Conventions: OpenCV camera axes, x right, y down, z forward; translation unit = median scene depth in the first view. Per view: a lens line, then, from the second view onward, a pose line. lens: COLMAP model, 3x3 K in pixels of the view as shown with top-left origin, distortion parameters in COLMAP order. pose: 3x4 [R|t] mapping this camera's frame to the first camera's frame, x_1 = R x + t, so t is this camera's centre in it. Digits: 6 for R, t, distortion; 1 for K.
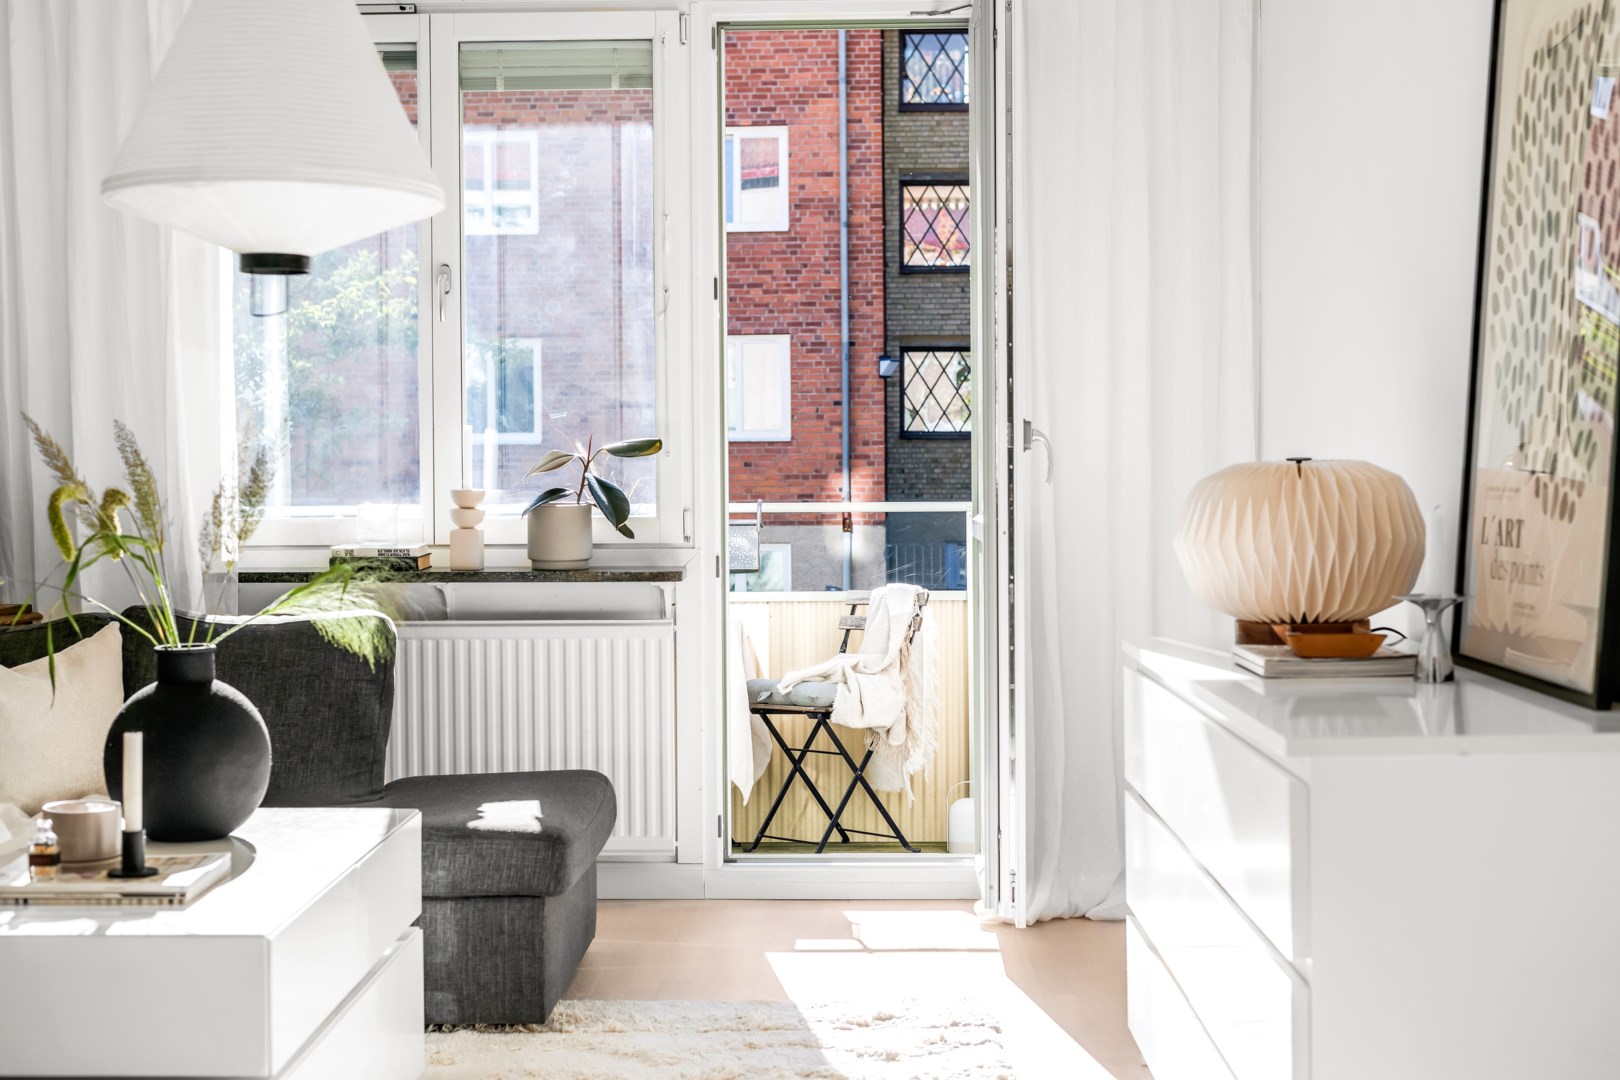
lens RADIAL K [[2308.0, 0, 803.4], [0, 2308.0, 531.7], [0, 0, 1]] dist [-0.028742, 0.000000]
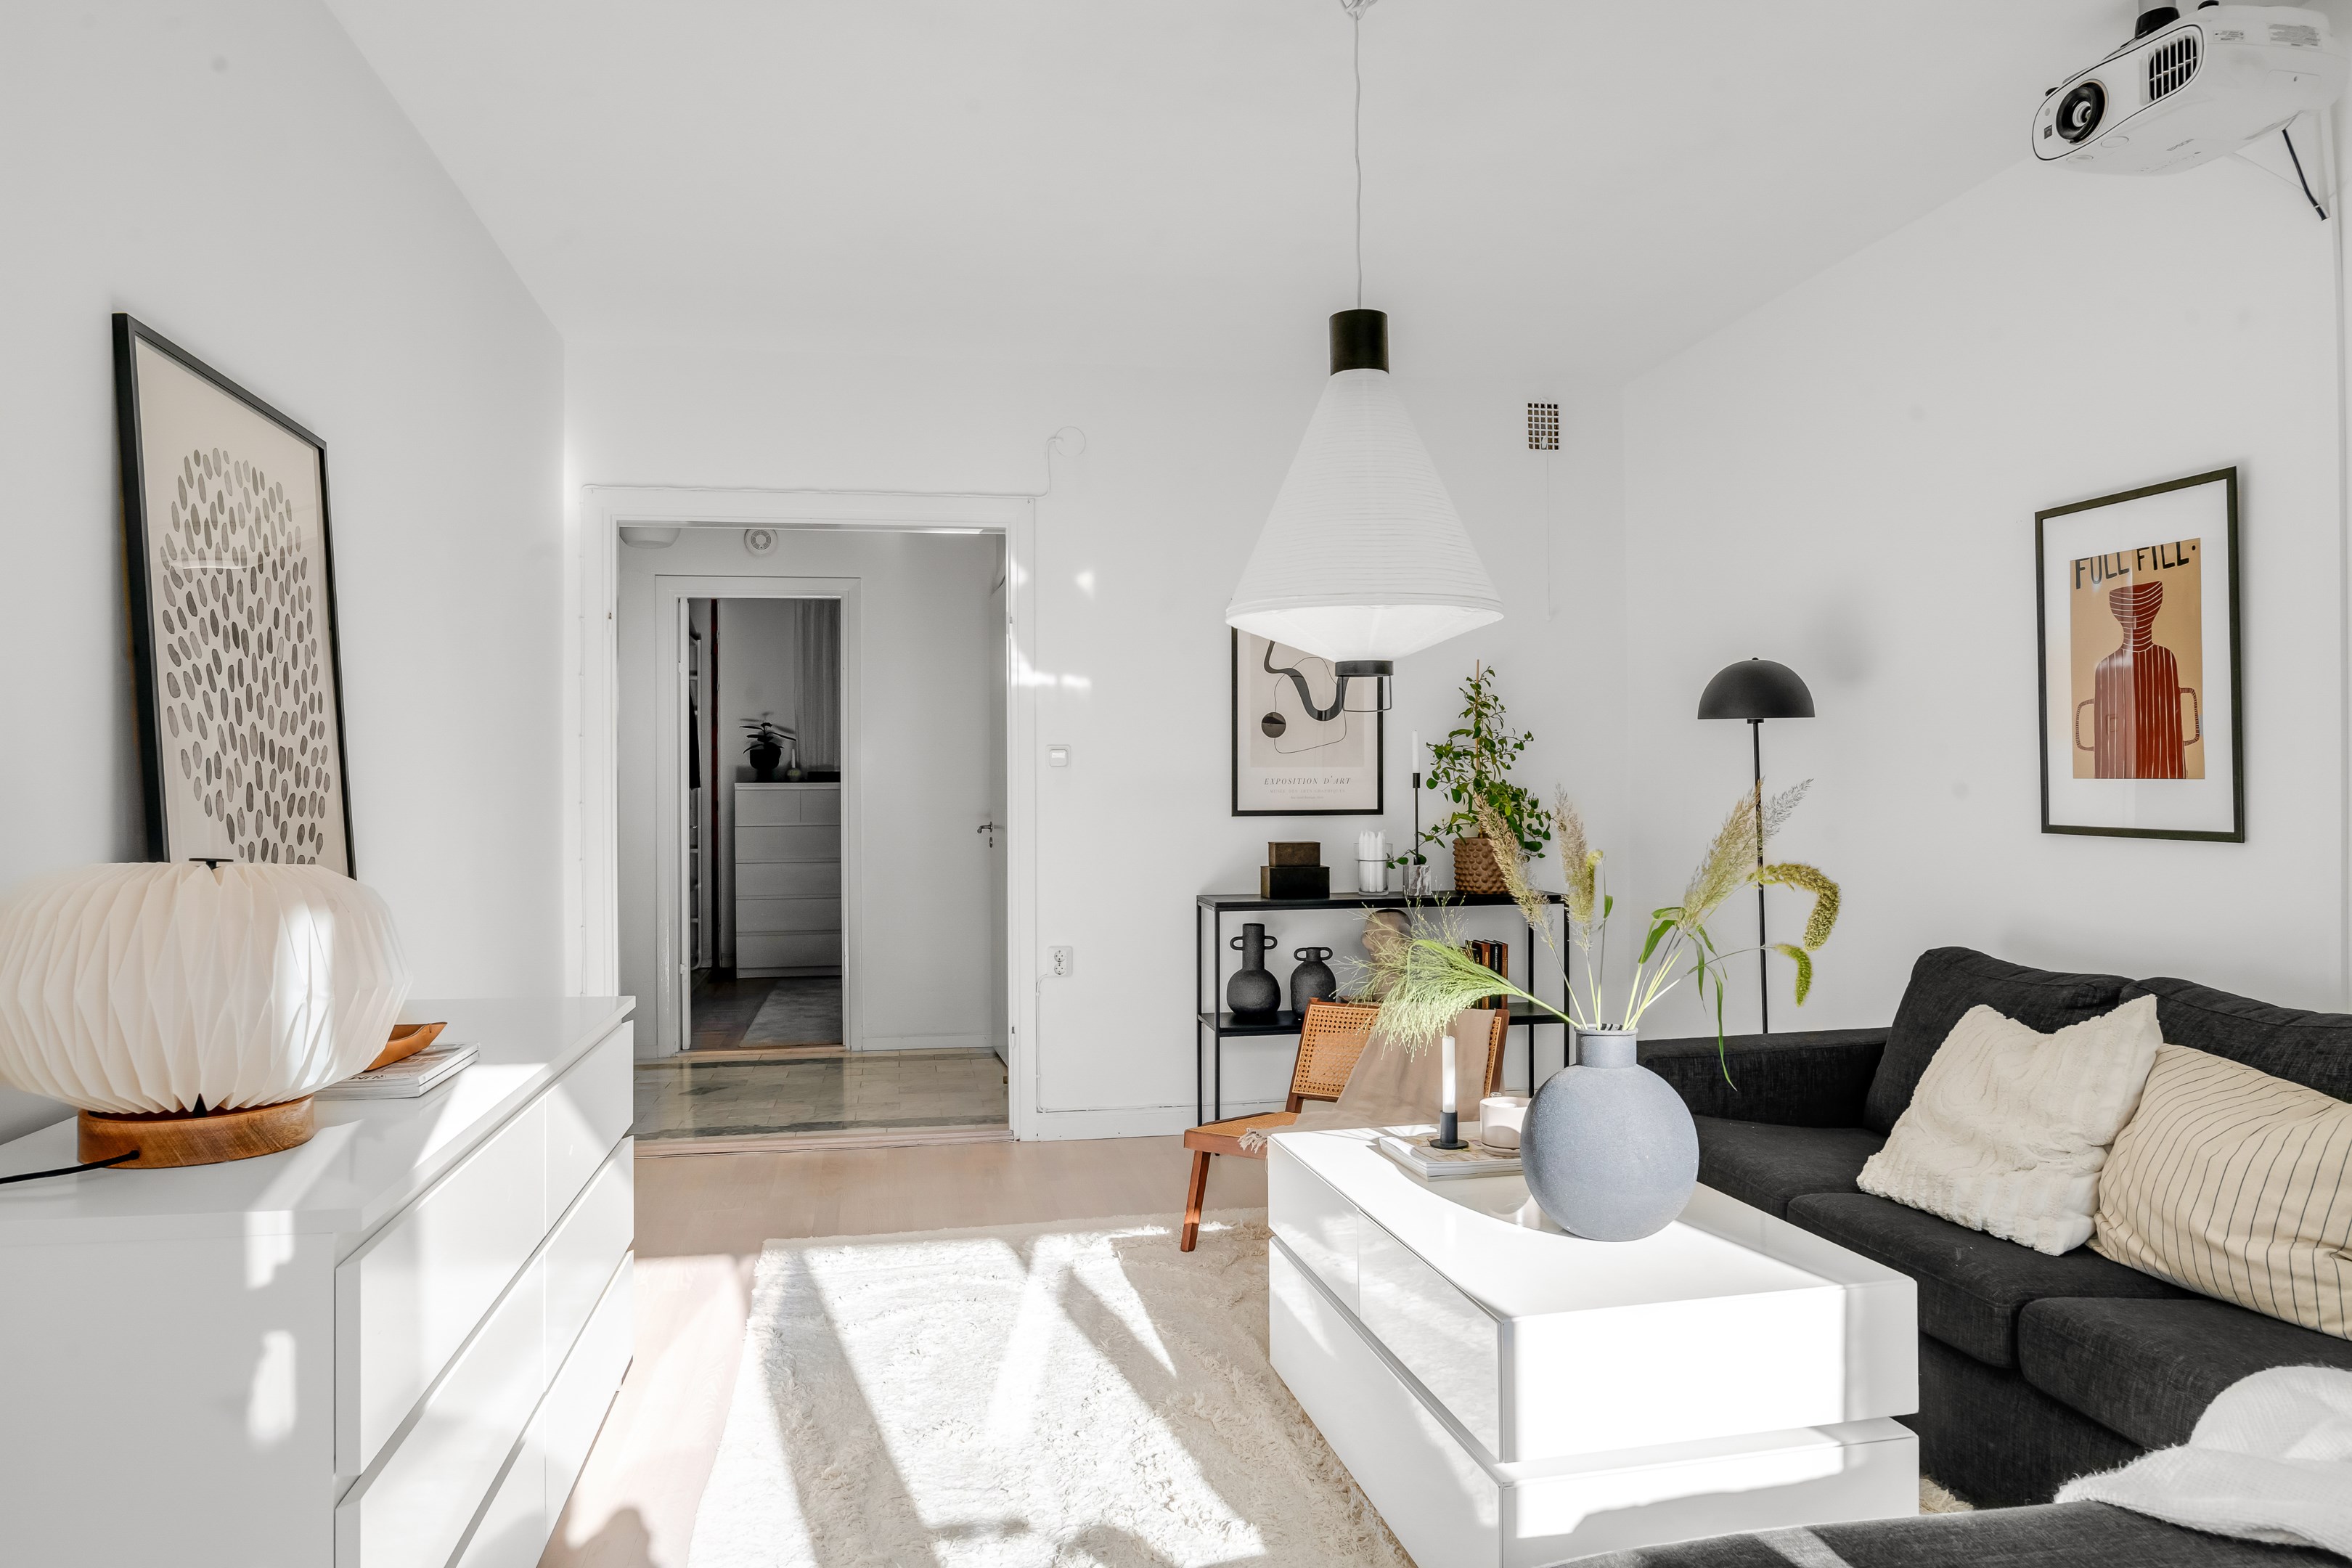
lens RADIAL K [[1604.4, 0, 1222.8], [0, 1604.4, 764.1], [0, 0, 1]] dist [-0.028157, 0.011166]
pose [[-0.971584, 0.008364, -0.236547, 0.032362], [0.007504, 0.999962, 0.004533, -0.050325], [0.236576, 0.002629, -0.971610, 1.288164]]
